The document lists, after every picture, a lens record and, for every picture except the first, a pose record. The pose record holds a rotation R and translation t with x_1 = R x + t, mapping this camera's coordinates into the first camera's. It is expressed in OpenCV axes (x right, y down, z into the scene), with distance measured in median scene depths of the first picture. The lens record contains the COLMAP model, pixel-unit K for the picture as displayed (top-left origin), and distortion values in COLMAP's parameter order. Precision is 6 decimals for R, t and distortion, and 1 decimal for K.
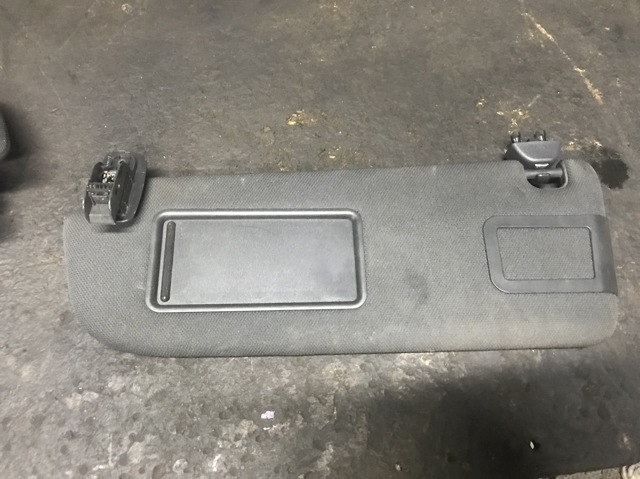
lens RADIAL K [[521.2, 0, 317.5], [0, 521.2, 243.0], [0, 0, 1]] dist [0.035000, -0.029552]
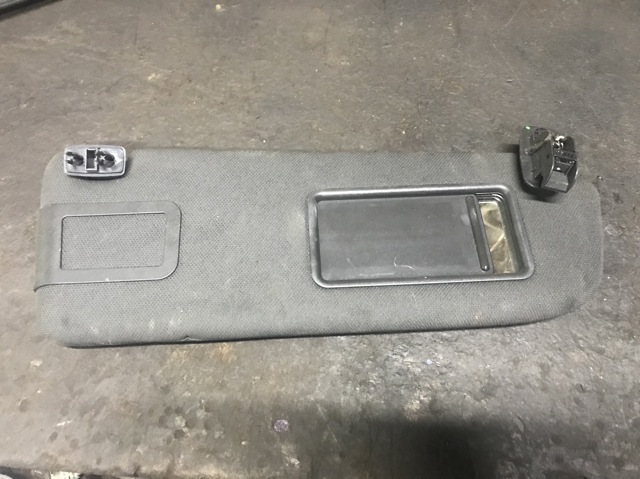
lens RADIAL K [[521.2, 0, 319.6], [0, 521.2, 240.8], [0, 0, 1]] dist [0.035000, -0.029552]
pose [[0.974609, 0.185788, -0.124981, -0.808217], [-0.190641, 0.981262, -0.027955, 0.191525], [0.117445, 0.051072, 0.991765, -0.074387]]
